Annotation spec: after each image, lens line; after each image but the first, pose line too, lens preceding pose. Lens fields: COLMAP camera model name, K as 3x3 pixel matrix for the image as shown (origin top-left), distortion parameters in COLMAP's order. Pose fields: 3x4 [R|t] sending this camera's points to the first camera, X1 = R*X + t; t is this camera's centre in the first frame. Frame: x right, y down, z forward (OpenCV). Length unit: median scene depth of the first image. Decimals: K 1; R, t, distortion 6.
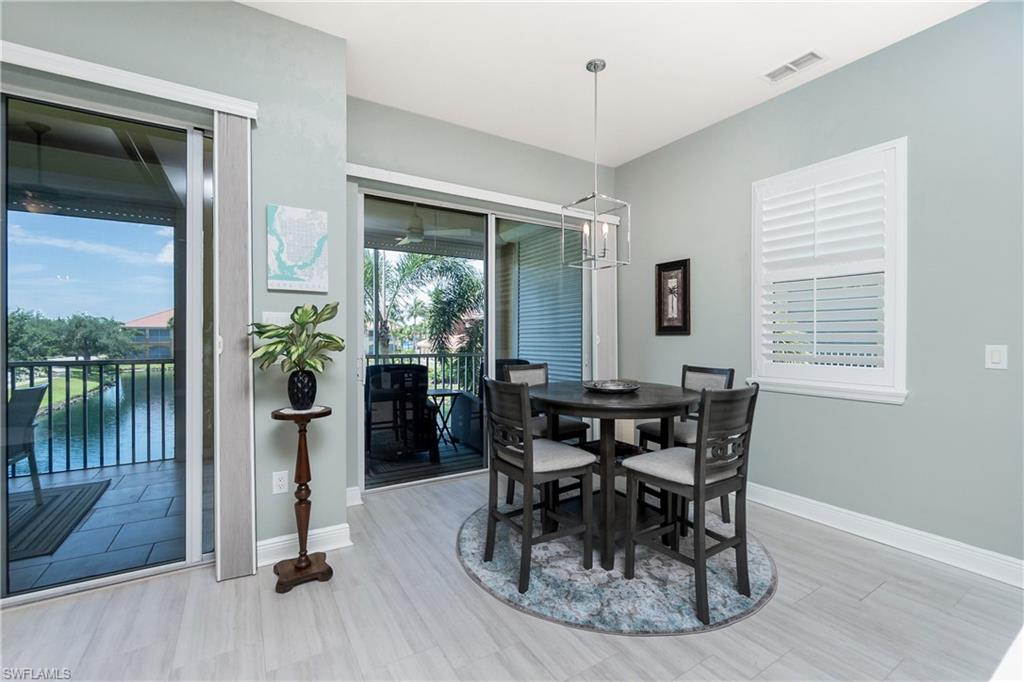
lens RADIAL K [[442.3, 0, 512.0], [0, 442.3, 341.0], [0, 0, 1]] dist [0.000084, -0.000099]
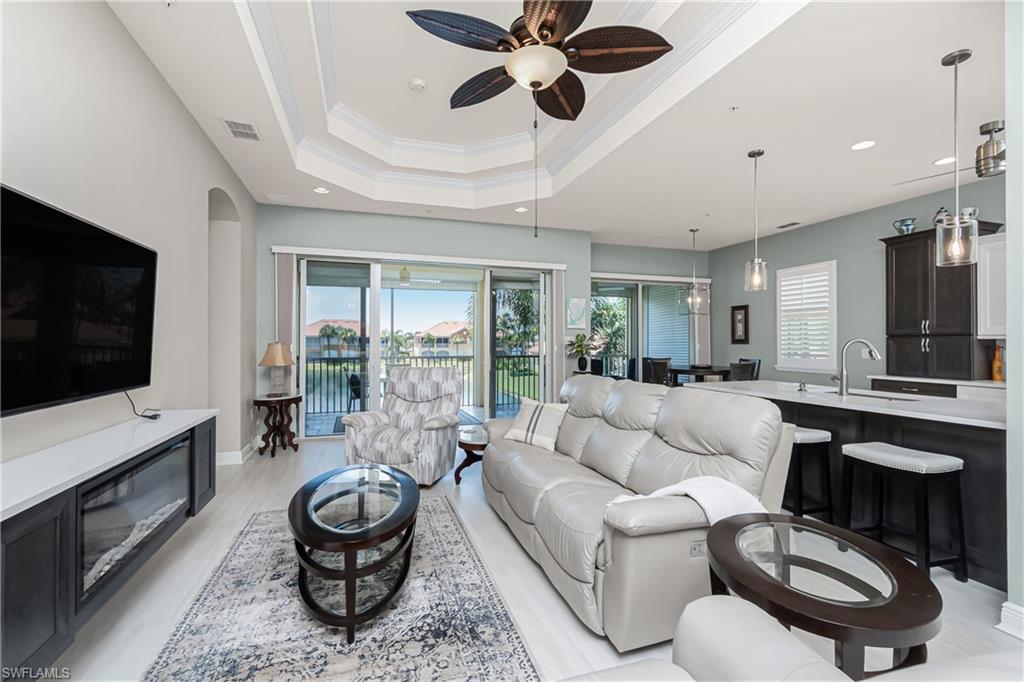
lens RADIAL K [[442.3, 0, 512.0], [0, 442.3, 341.0], [0, 0, 1]] dist [0.000084, -0.000099]
pose [[0.975798, -0.003078, -0.218653, -0.235325], [0.000076, 0.999906, -0.013736, -0.001917], [0.218674, 0.013387, 0.975706, -1.428534]]
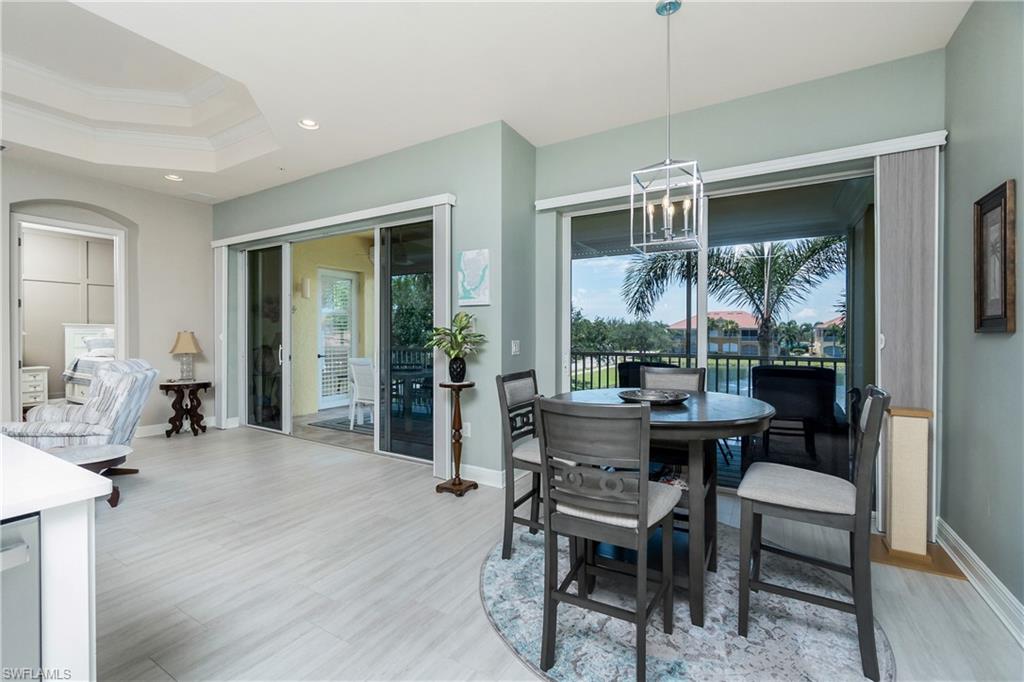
lens RADIAL K [[442.3, 0, 512.0], [0, 442.3, 341.0], [0, 0, 1]] dist [0.000084, -0.000099]
pose [[0.459909, 0.010224, -0.887907, 0.783649], [-0.009845, 0.999931, 0.006414, -0.002446], [0.887911, 0.005791, 0.459978, 0.365165]]
